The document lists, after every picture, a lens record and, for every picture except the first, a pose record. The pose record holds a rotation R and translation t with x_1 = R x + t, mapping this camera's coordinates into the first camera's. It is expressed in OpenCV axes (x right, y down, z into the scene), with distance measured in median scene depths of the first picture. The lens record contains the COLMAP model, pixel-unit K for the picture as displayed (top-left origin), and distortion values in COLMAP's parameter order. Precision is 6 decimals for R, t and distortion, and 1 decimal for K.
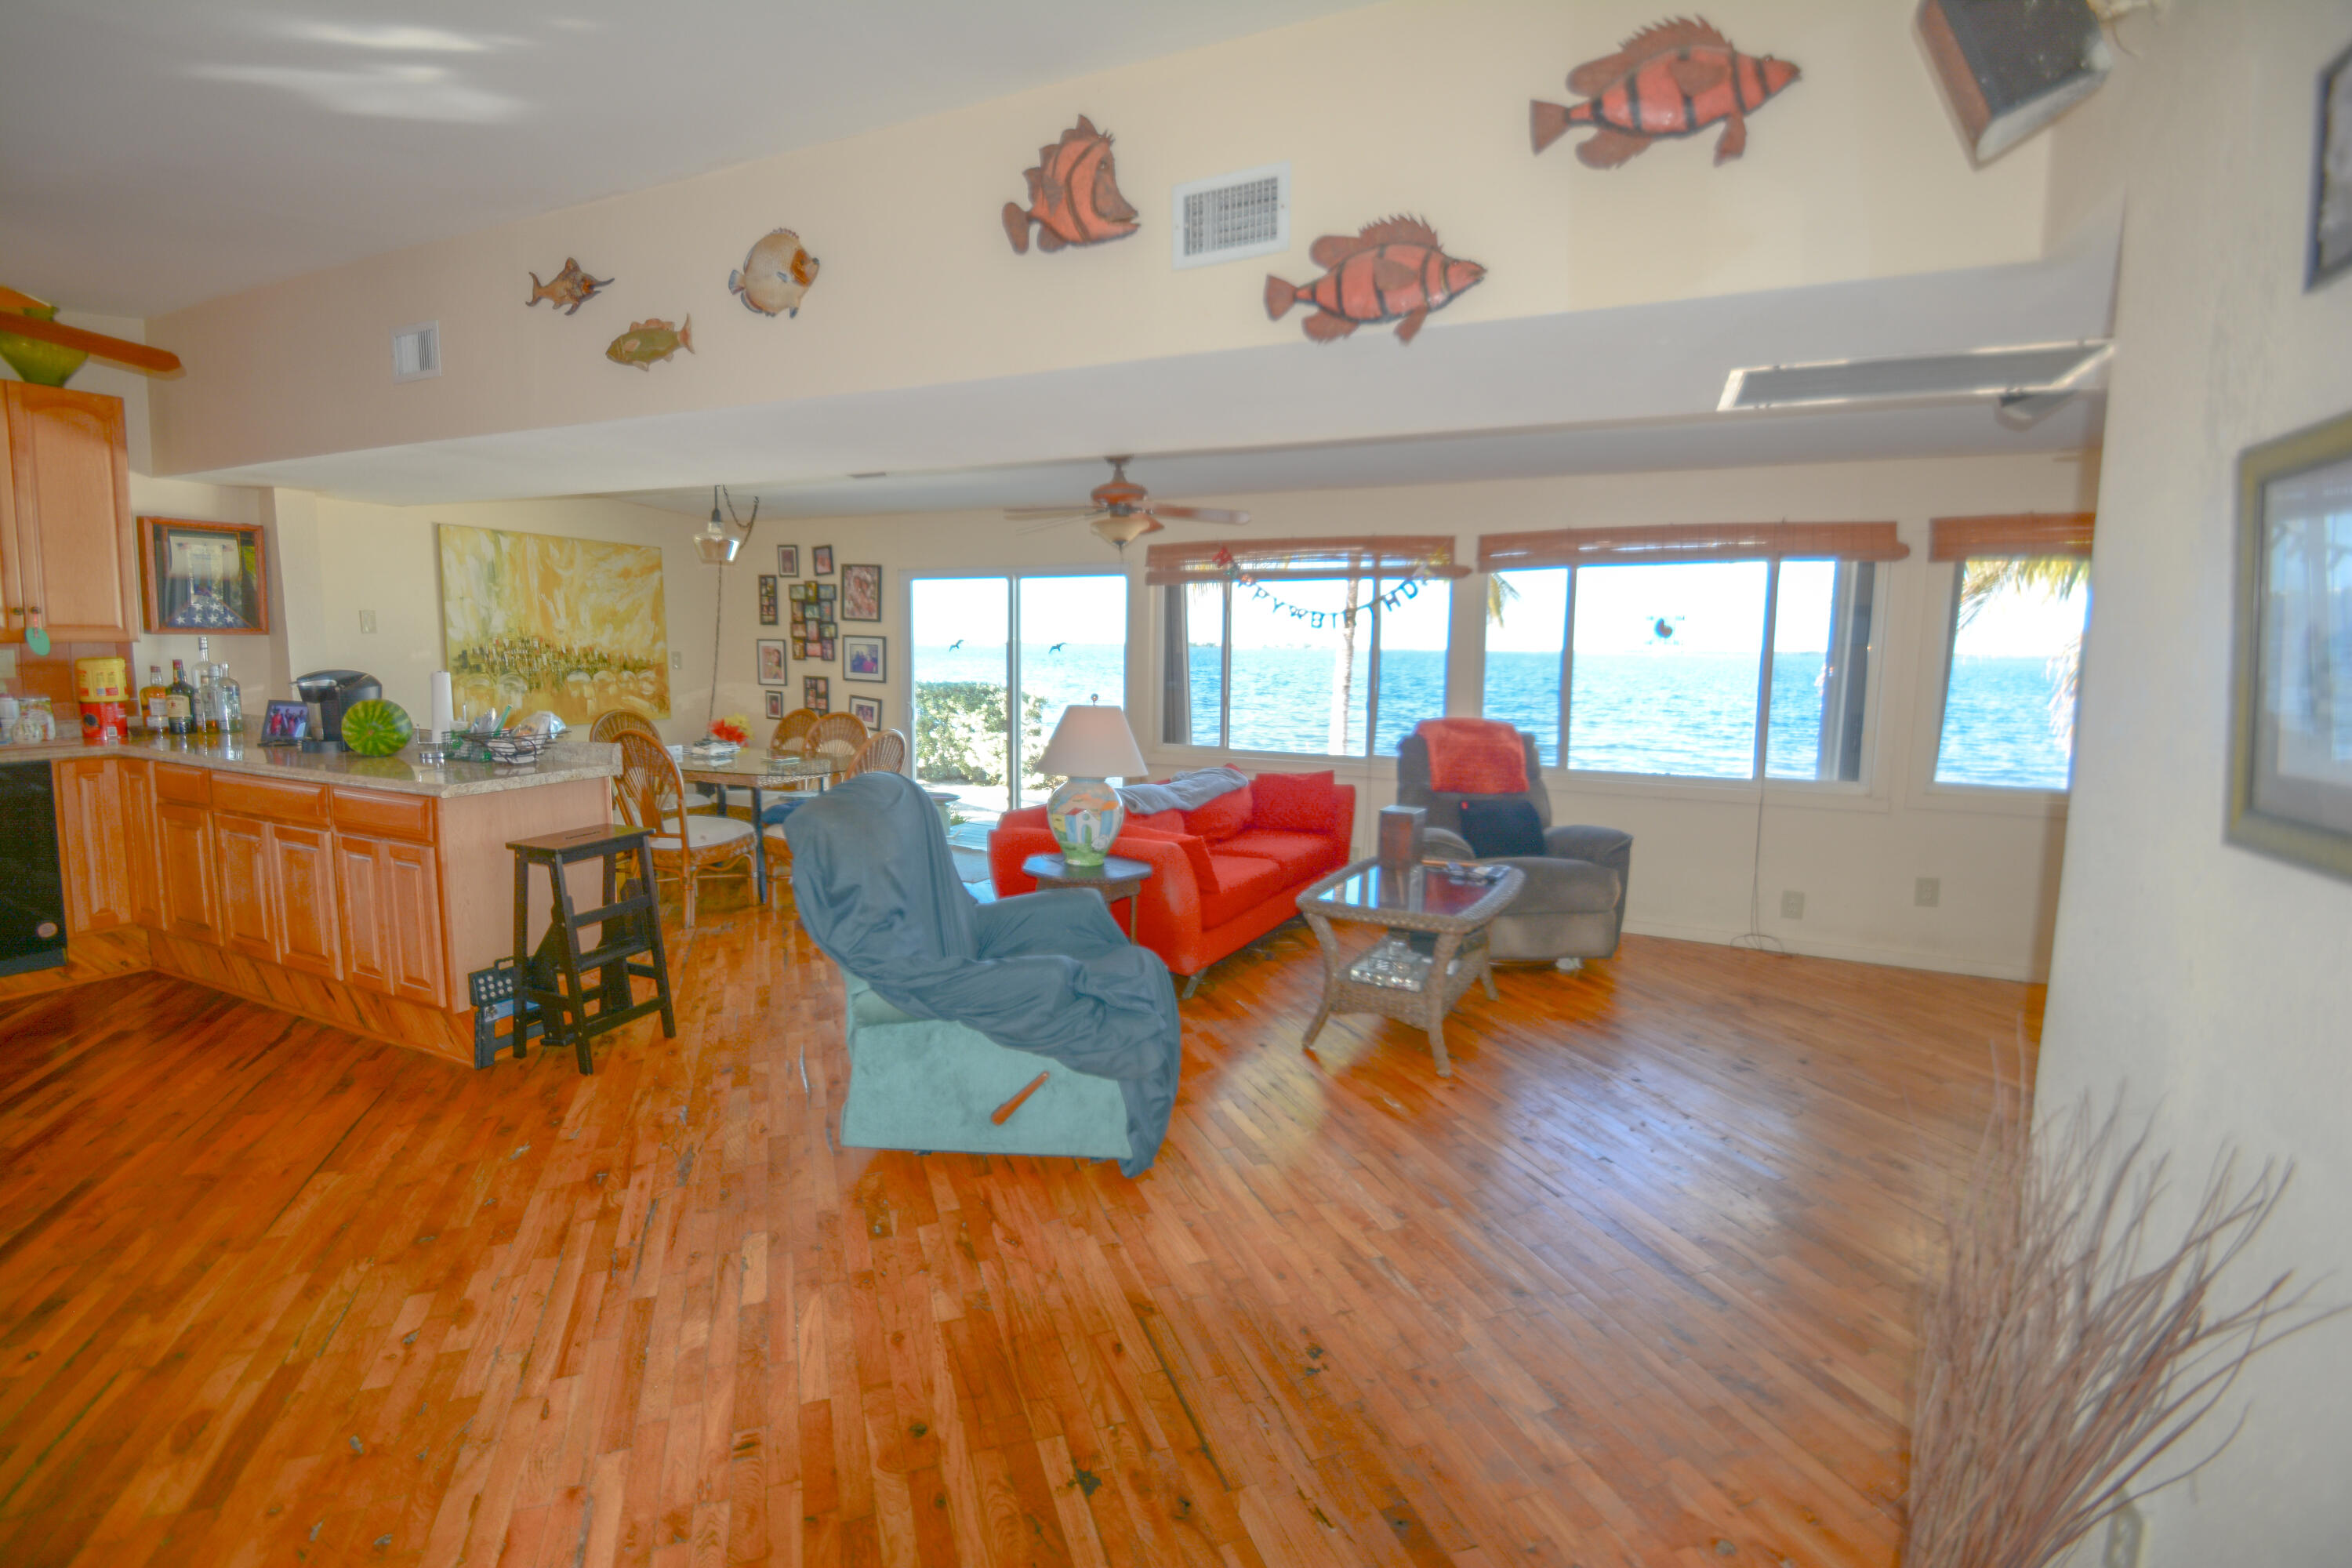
lens RADIAL K [[1029.6, 0, 1135.7], [0, 1029.6, 757.3], [0, 0, 1]] dist [0.003496, -0.009731]
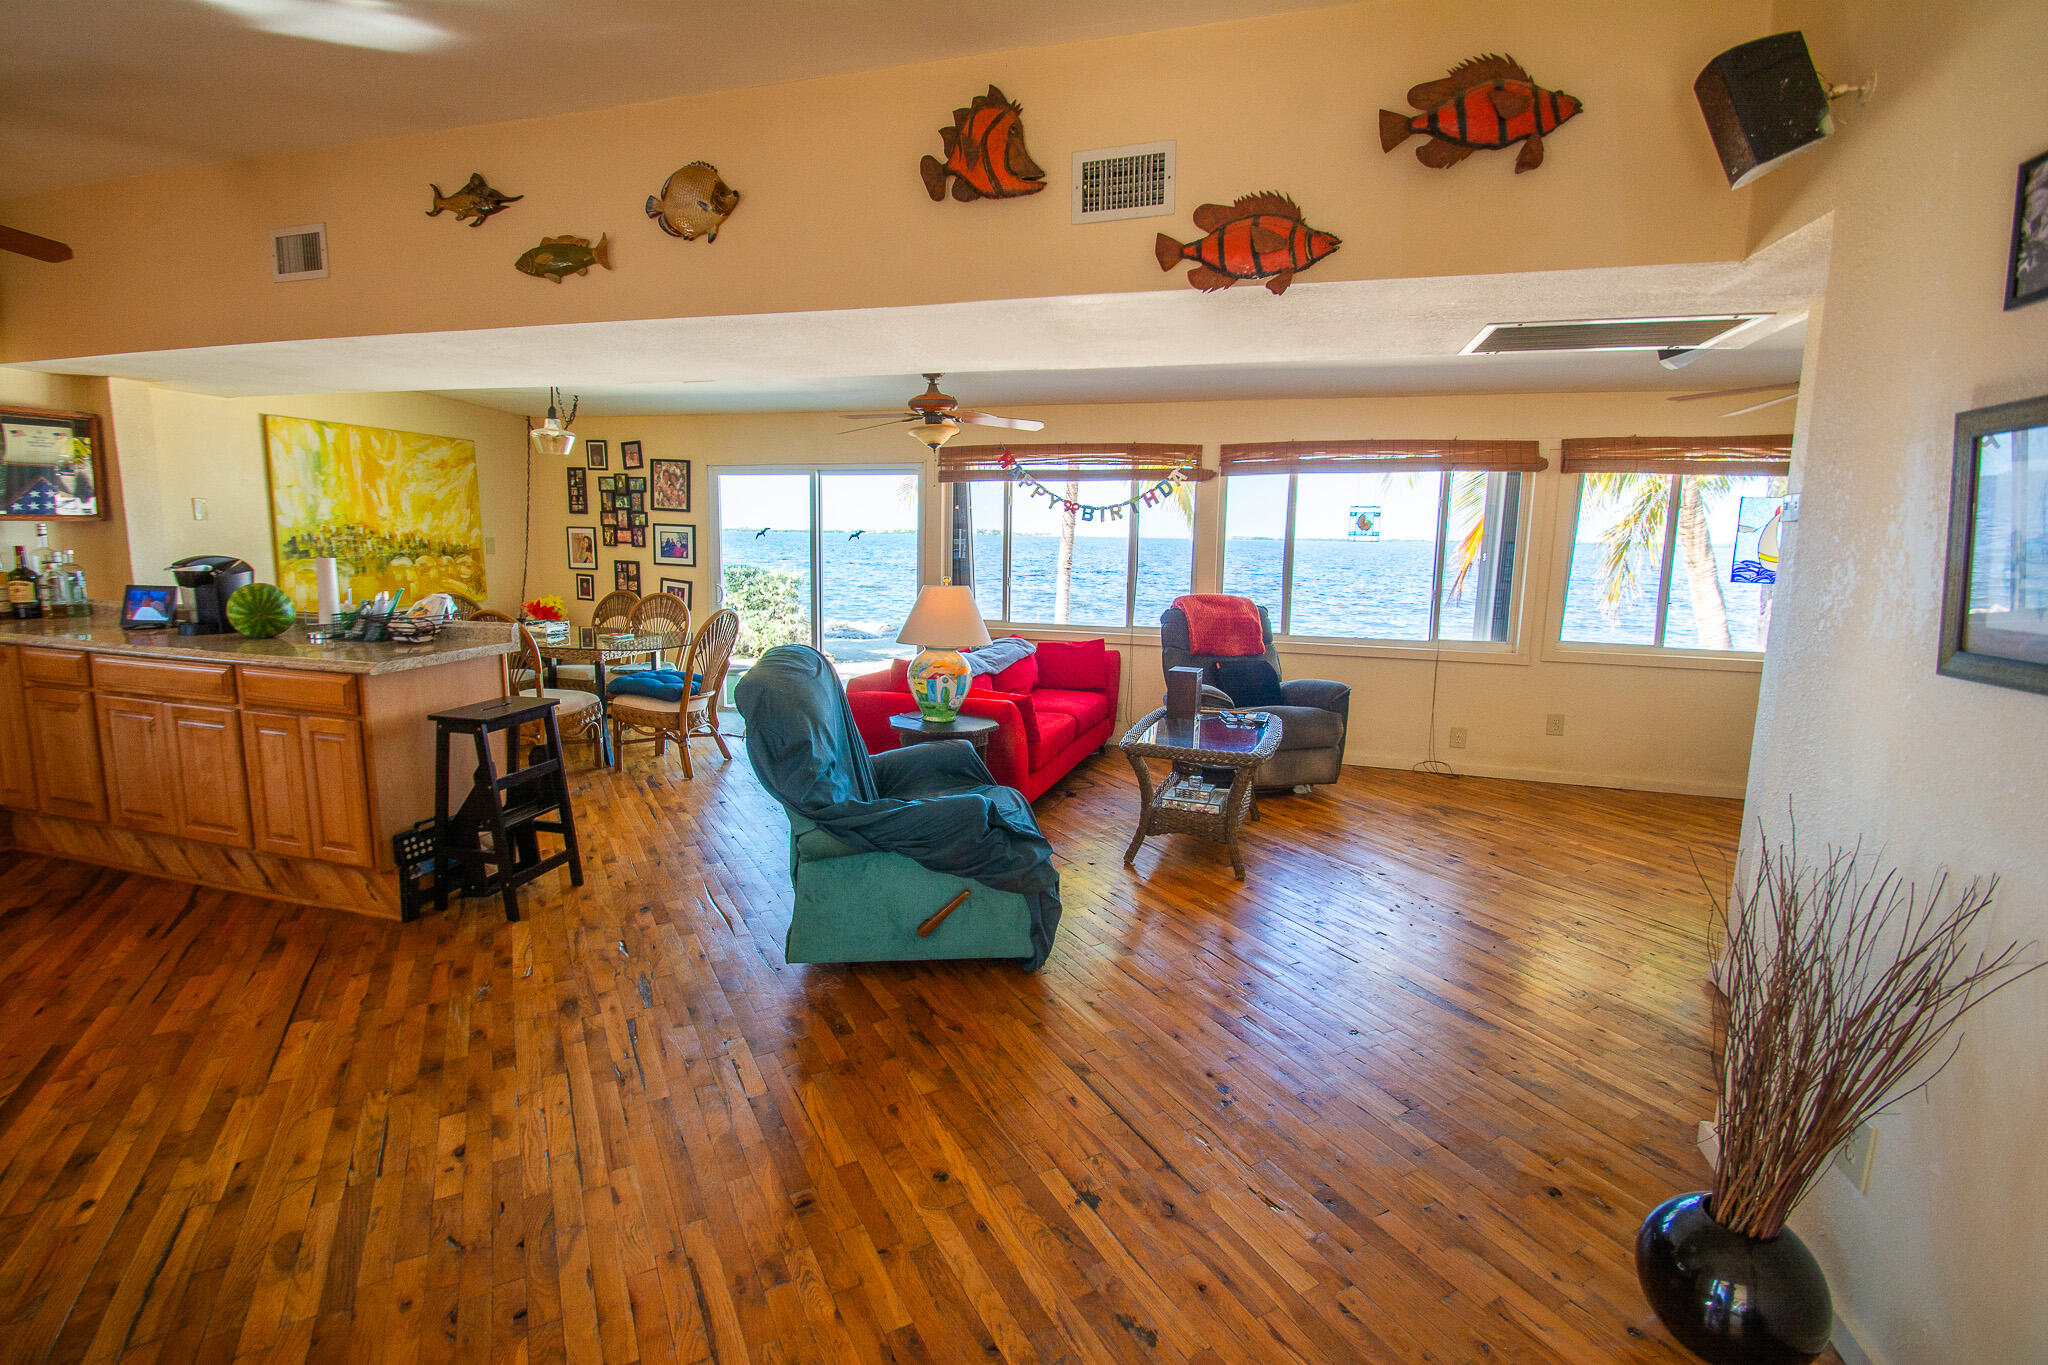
lens RADIAL K [[896.6, 0, 988.9], [0, 896.6, 659.2], [0, 0, 1]] dist [0.003496, -0.009731]
pose [[0.987791, -0.017576, 0.154792, -0.143964], [0.012623, 0.999378, 0.032919, 0.000302], [-0.155275, -0.030563, 0.987398, -0.022812]]
